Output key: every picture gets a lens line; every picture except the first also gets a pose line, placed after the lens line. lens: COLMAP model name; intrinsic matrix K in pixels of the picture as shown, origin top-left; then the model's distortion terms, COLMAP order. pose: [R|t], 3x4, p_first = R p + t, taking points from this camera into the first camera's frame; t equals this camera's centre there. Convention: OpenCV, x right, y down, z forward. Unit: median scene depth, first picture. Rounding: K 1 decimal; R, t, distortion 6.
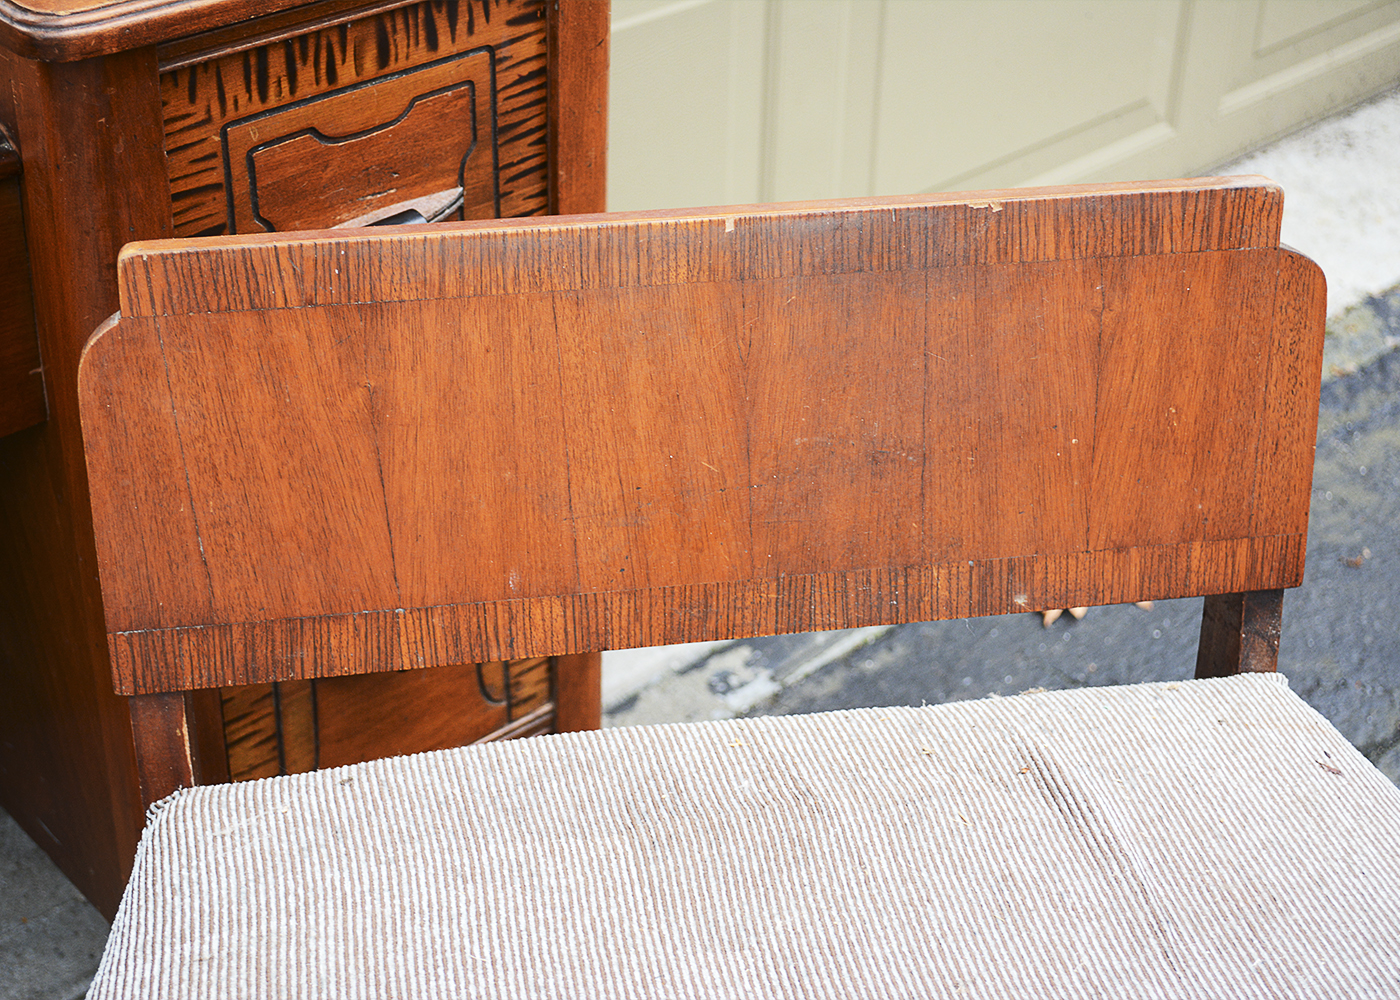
lens RADIAL K [[2298.8, 0, 701.8], [0, 2298.8, 504.4], [0, 0, 1]] dist [-0.009981, 0.000000]
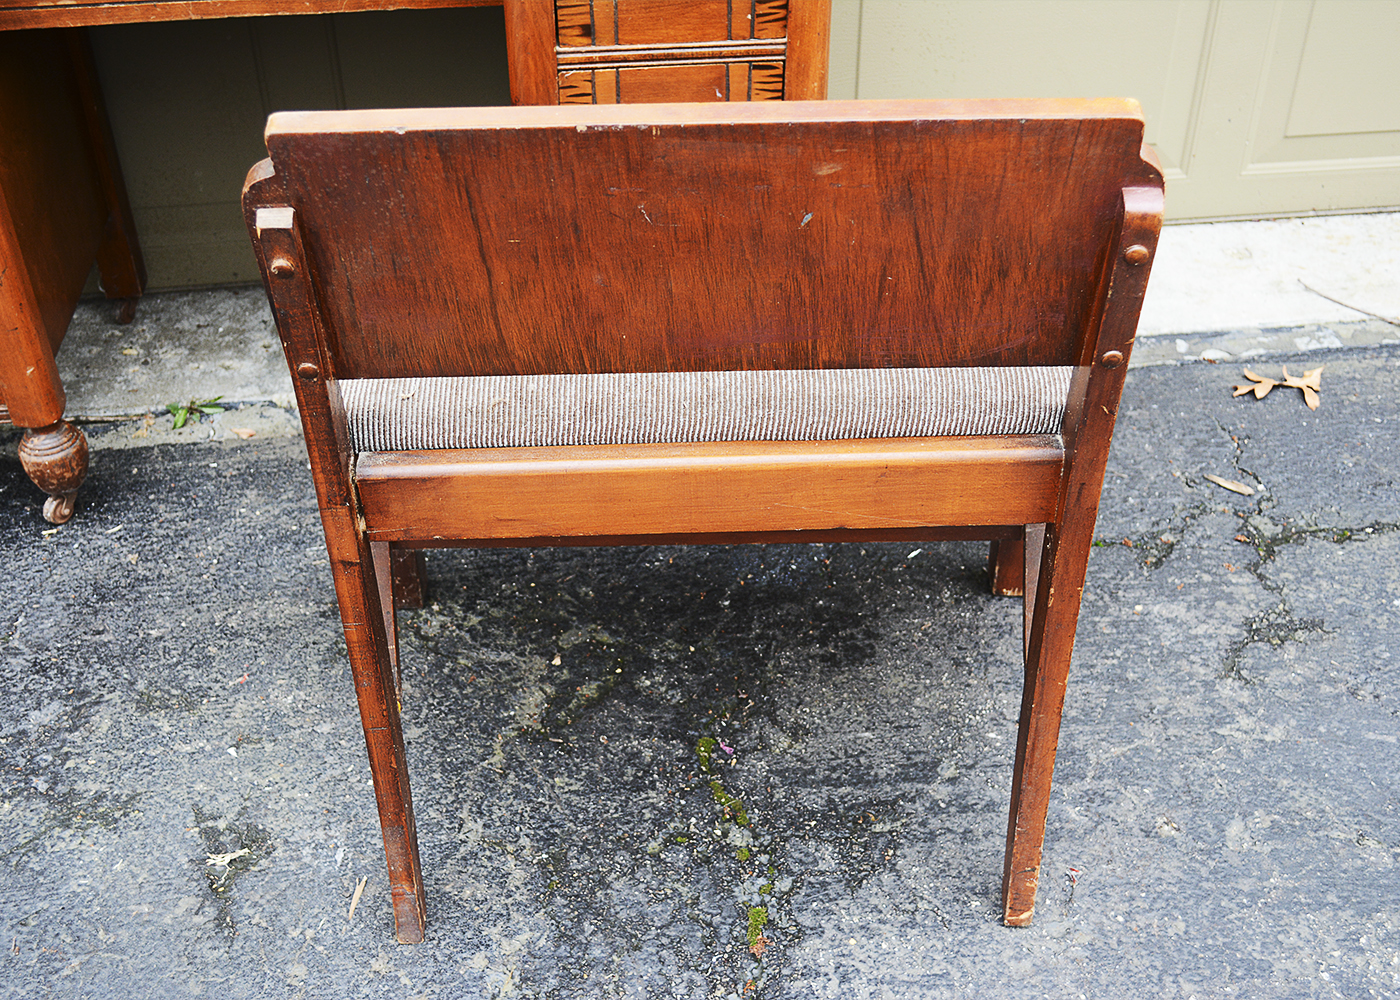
lens RADIAL K [[1562.0, 0, 701.7], [0, 1562.0, 500.6], [0, 0, 1]] dist [-0.055237, 0.000000]
pose [[0.818998, 0.326068, -0.472146, 0.658901], [-0.297216, 0.944928, 0.137015, 0.147173], [0.490821, 0.028114, 0.870807, -0.074348]]
